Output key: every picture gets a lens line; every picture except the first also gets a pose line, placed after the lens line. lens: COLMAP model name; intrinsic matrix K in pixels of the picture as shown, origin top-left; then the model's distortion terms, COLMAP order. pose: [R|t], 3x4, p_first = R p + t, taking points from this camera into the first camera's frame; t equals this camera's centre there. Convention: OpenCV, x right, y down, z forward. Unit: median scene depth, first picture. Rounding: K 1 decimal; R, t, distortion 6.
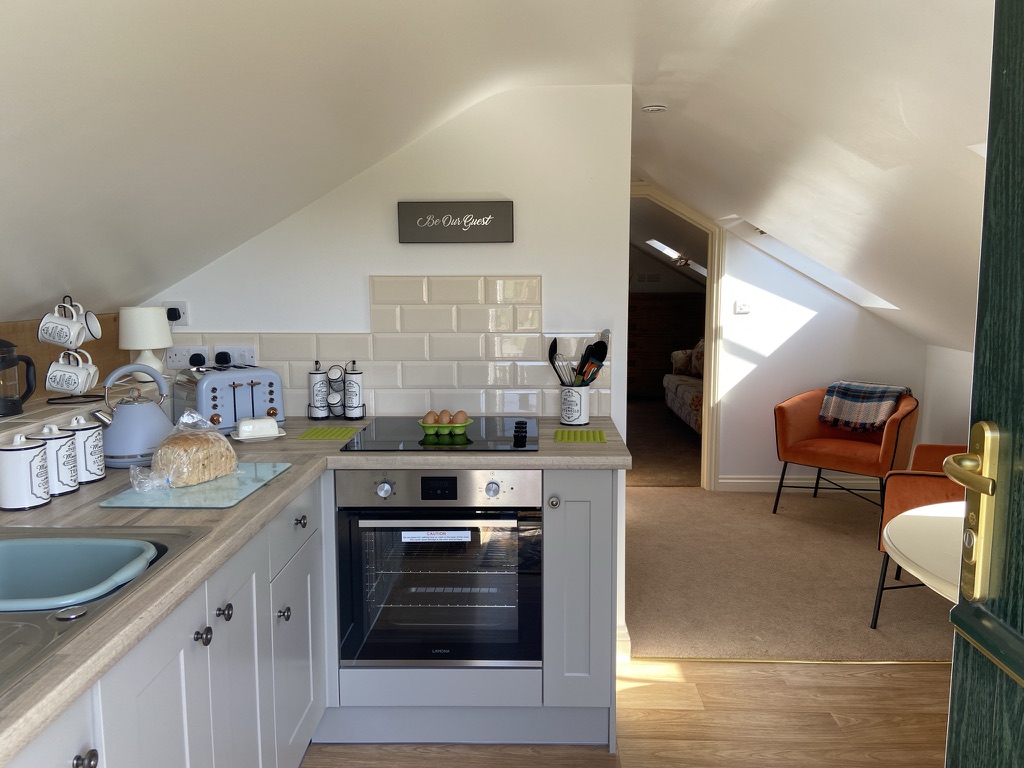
lens RADIAL K [[774.8, 0, 526.1], [0, 774.8, 376.7], [0, 0, 1]] dist [0.111445, -0.151054]
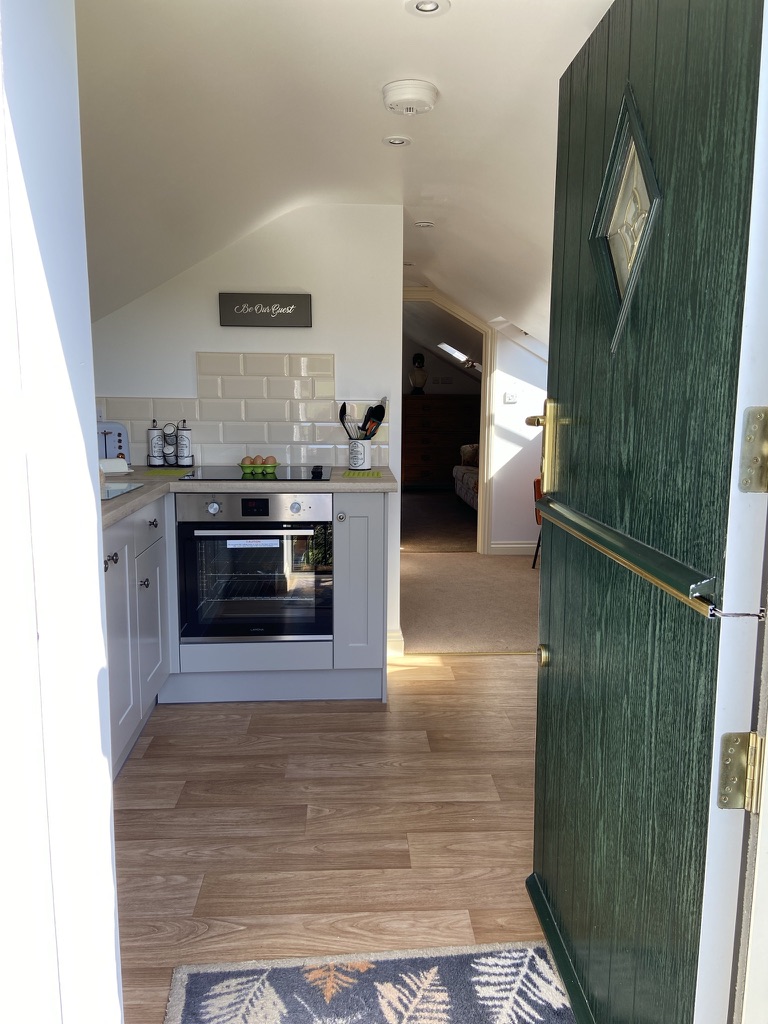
lens RADIAL K [[774.8, 0, 399.3], [0, 774.8, 513.2], [0, 0, 1]] dist [0.111445, -0.151054]
pose [[0.996530, -0.001013, 0.083233, 0.020519], [-0.001327, 0.999606, 0.028050, 0.098555], [-0.083228, -0.028063, 0.996135, -0.304182]]
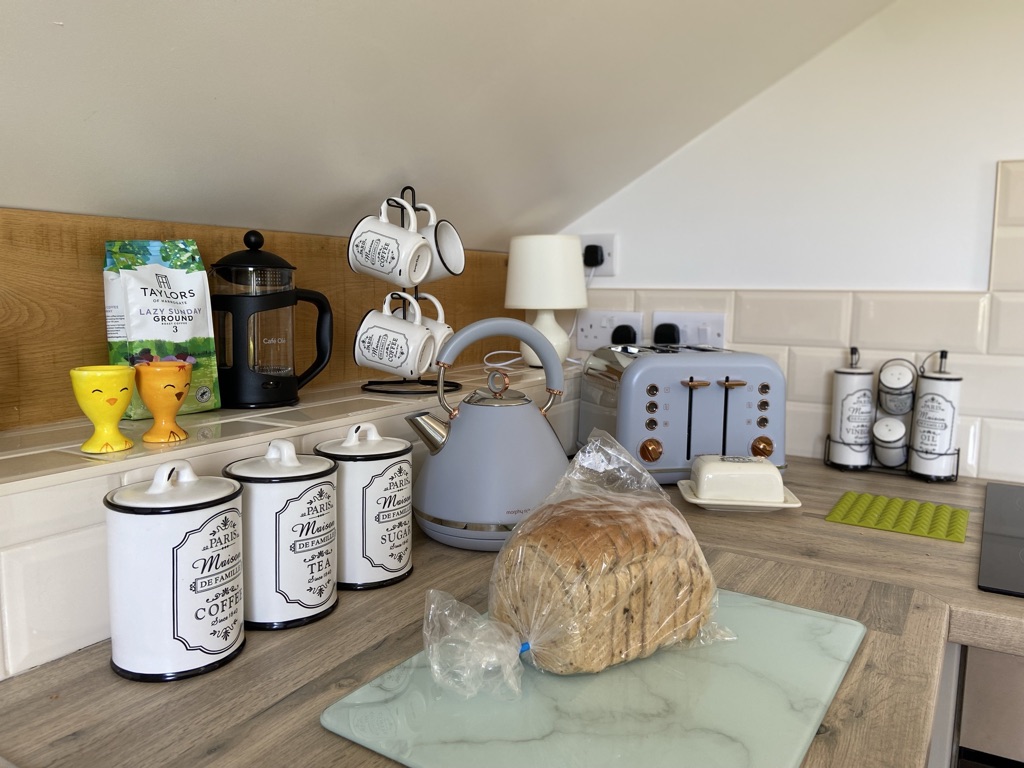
lens RADIAL K [[772.3, 0, 515.0], [0, 772.3, 368.6], [0, 0, 1]] dist [0.115931, -0.130210]
pose [[0.861879, 0.065566, -0.502858, -0.213864], [-0.078768, 0.996880, -0.005025, 0.012036], [0.500959, 0.043940, 0.864355, 0.503313]]
